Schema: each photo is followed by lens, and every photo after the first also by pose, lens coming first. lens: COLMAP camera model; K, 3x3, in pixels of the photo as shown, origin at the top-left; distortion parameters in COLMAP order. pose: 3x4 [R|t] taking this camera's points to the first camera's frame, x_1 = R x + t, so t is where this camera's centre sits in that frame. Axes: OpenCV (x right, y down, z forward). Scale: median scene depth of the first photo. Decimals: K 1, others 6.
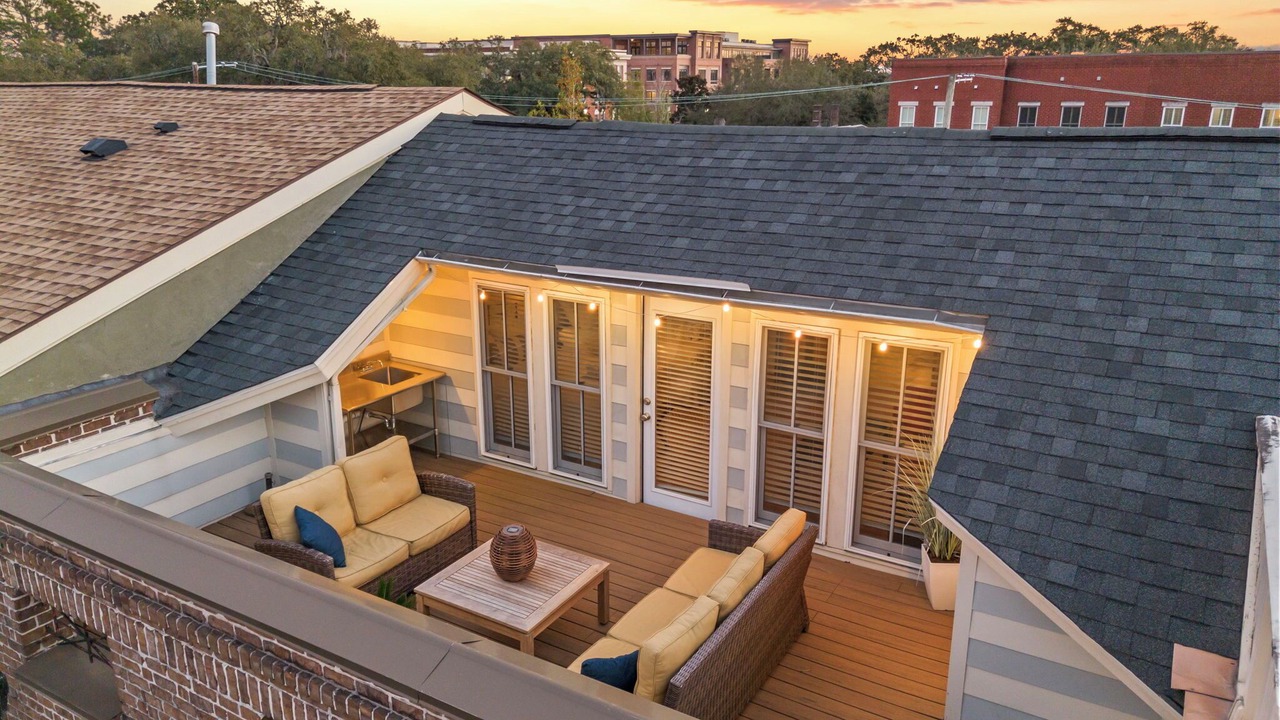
lens RADIAL K [[914.2, 0, 636.7], [0, 914.2, 344.5], [0, 0, 1]] dist [0.088595, -0.084343]
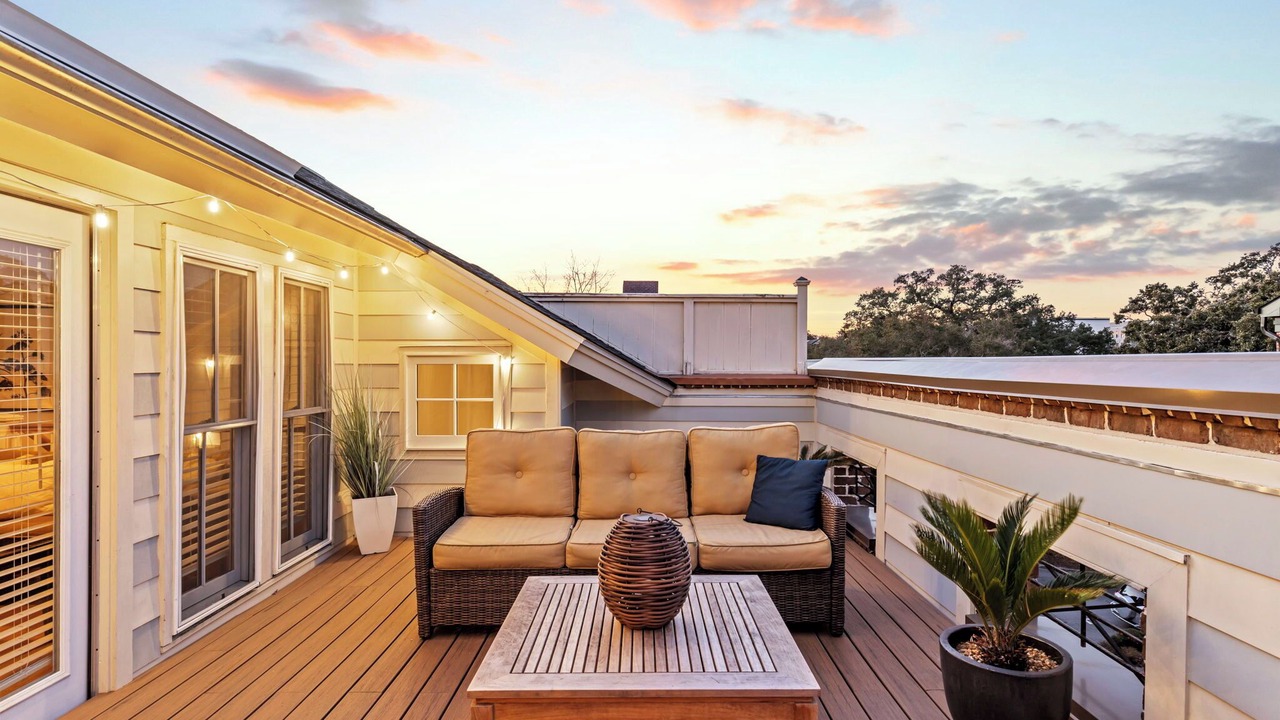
lens RADIAL K [[649.1, 0, 641.5], [0, 649.1, 361.0], [0, 0, 1]] dist [-0.002946, -0.000436]
pose [[-0.523148, 0.002219, 0.852239, -0.370421], [0.240270, 0.959817, 0.144991, 0.054067], [-0.817671, 0.280619, -0.502659, 0.975604]]
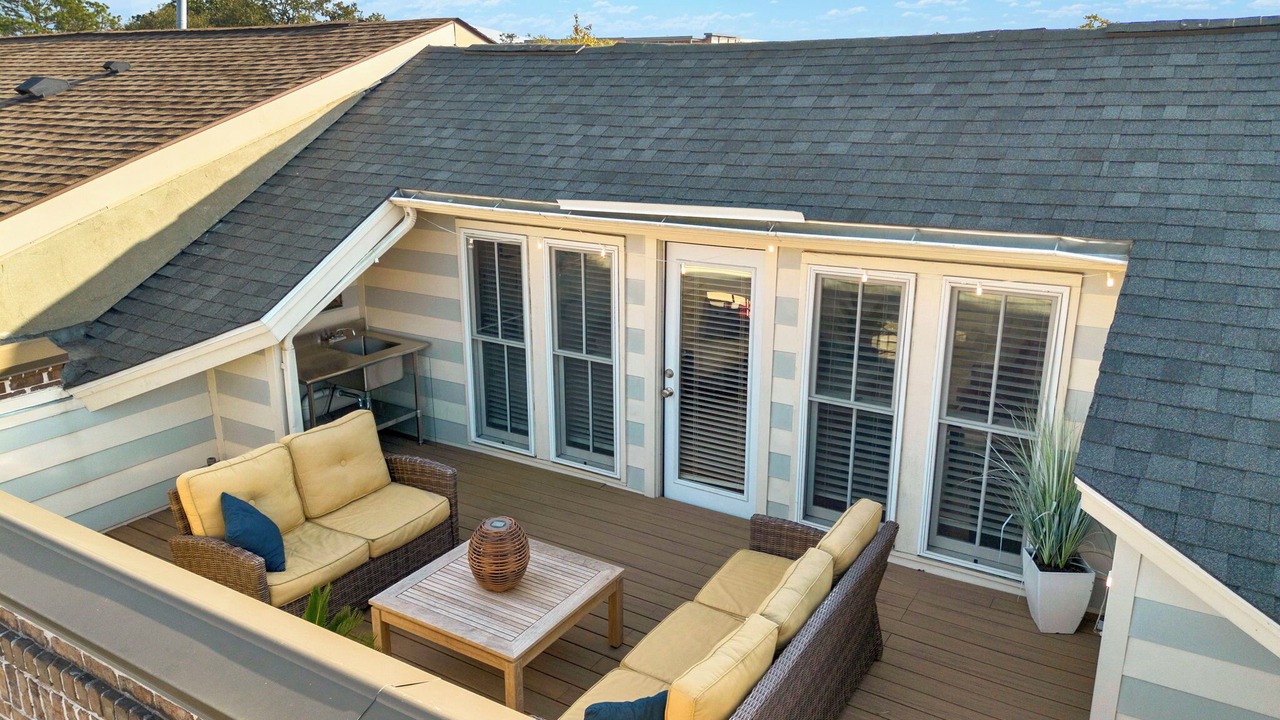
lens RADIAL K [[914.2, 0, 636.7], [0, 914.2, 344.5], [0, 0, 1]] dist [0.088595, -0.084343]
pose [[0.999912, 0.003715, -0.012732, -0.008173], [-0.003844, 0.999942, -0.010074, 0.049577], [0.012694, 0.010122, 0.999868, 0.195236]]
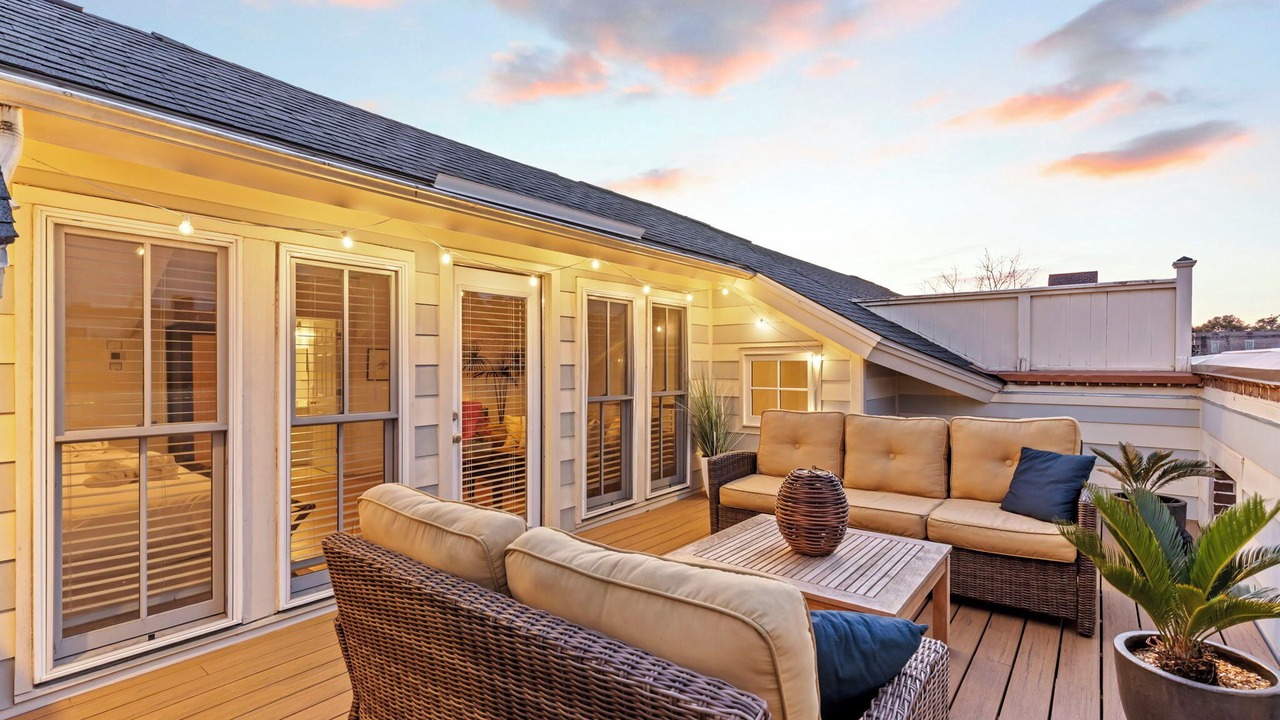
lens RADIAL K [[582.0, 0, 634.7], [0, 582.0, 366.9], [0, 0, 1]] dist [0.002004, -0.000426]
pose [[0.128544, -0.002563, 0.991701, -0.477184], [0.281791, 0.958871, -0.034047, 0.088677], [-0.950826, 0.283829, 0.123979, 0.883680]]
